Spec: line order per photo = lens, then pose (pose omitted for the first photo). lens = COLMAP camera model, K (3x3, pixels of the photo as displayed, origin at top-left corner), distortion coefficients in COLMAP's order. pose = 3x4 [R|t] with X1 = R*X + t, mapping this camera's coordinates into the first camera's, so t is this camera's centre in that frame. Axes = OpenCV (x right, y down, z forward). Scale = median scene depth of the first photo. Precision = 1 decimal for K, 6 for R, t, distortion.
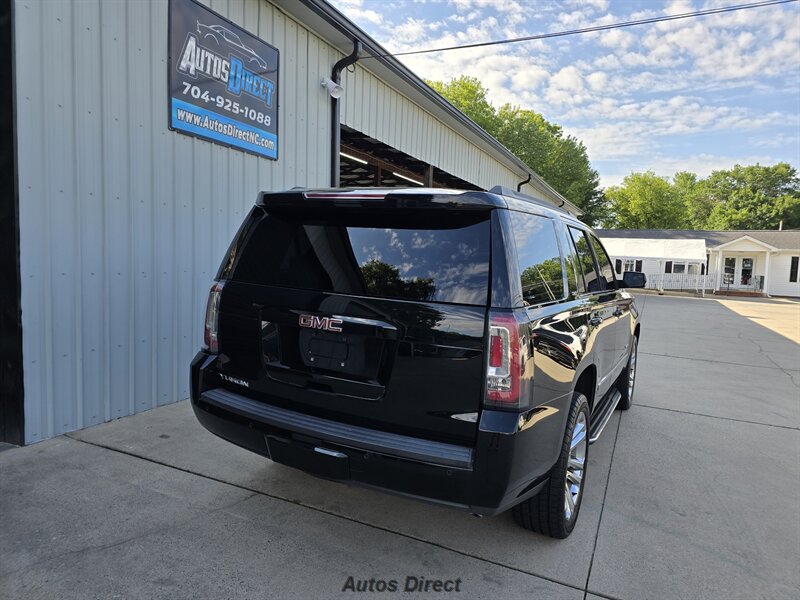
lens RADIAL K [[533.9, 0, 405.3], [0, 533.9, 303.8], [0, 0, 1]] dist [0.072546, -0.066752]
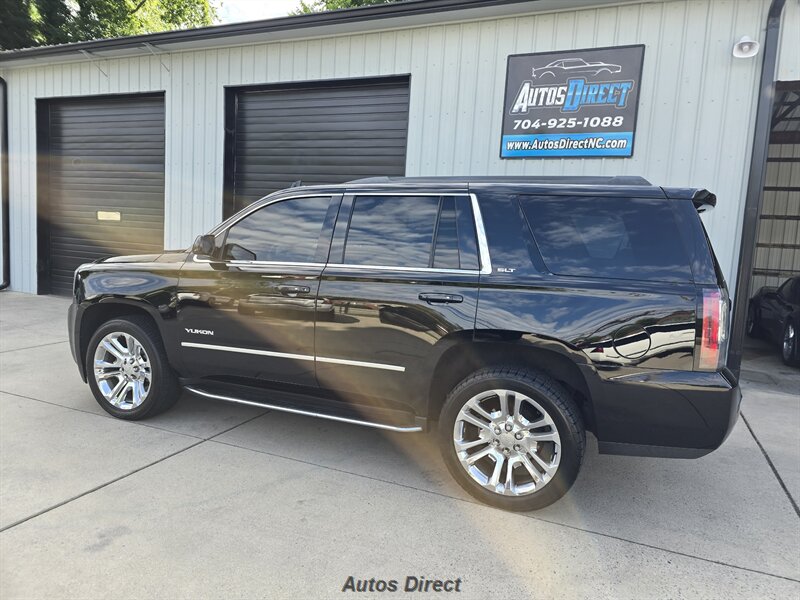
lens RADIAL K [[533.5, 0, 409.0], [0, 533.5, 299.3], [0, 0, 1]] dist [0.068817, -0.062632]
pose [[0.034133, 0.069547, -0.996995, 0.867396], [-0.143913, 0.987521, 0.063959, -0.016980], [0.989001, 0.141298, 0.043715, 0.684455]]
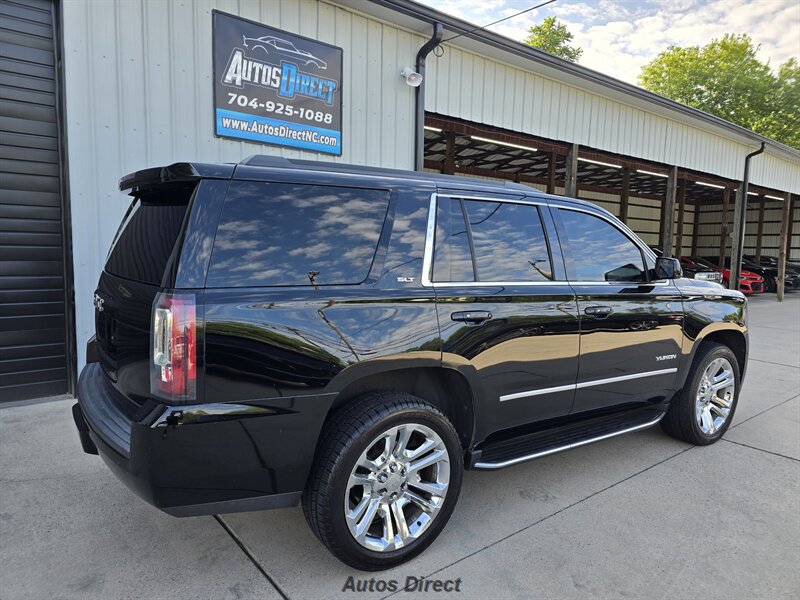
lens RADIAL K [[533.5, 0, 395.1], [0, 533.5, 301.7], [0, 0, 1]] dist [0.068817, -0.062632]
pose [[0.890471, 0.025980, -0.454298, 0.383007], [-0.026216, 0.999640, 0.005781, 0.006450], [0.454285, 0.006762, 0.890831, 0.149894]]
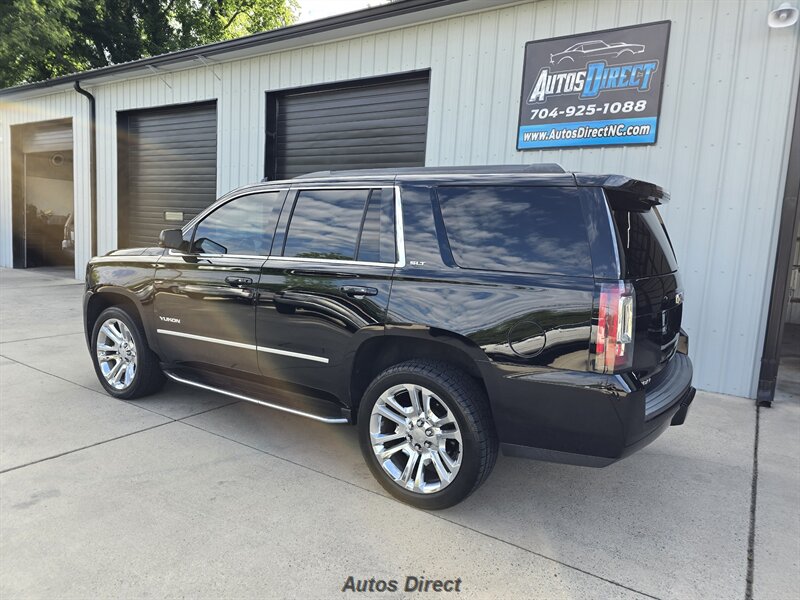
lens RADIAL K [[533.5, 0, 400.8], [0, 533.5, 301.6], [0, 0, 1]] dist [0.068817, -0.062632]
pose [[-0.152045, 0.074756, -0.985542, 0.856426], [-0.146917, 0.984349, 0.097332, -0.037655], [0.977393, 0.159591, -0.138683, 0.869268]]
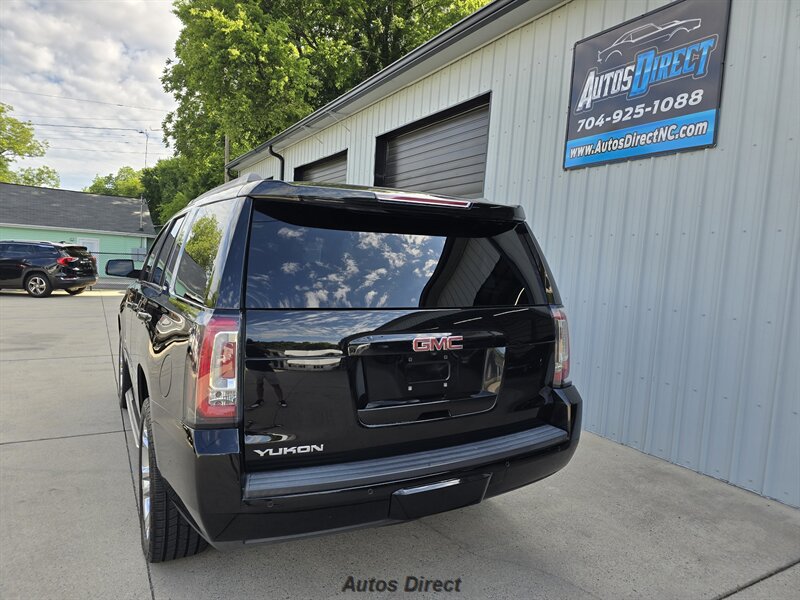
lens RADIAL K [[533.5, 0, 404.5], [0, 533.5, 307.6], [0, 0, 1]] dist [0.068817, -0.062632]
pose [[-0.578892, -0.005096, -0.815388, 0.602445], [-0.150997, 0.983355, 0.101056, -0.094765], [0.801301, 0.181622, -0.570026, 1.284922]]
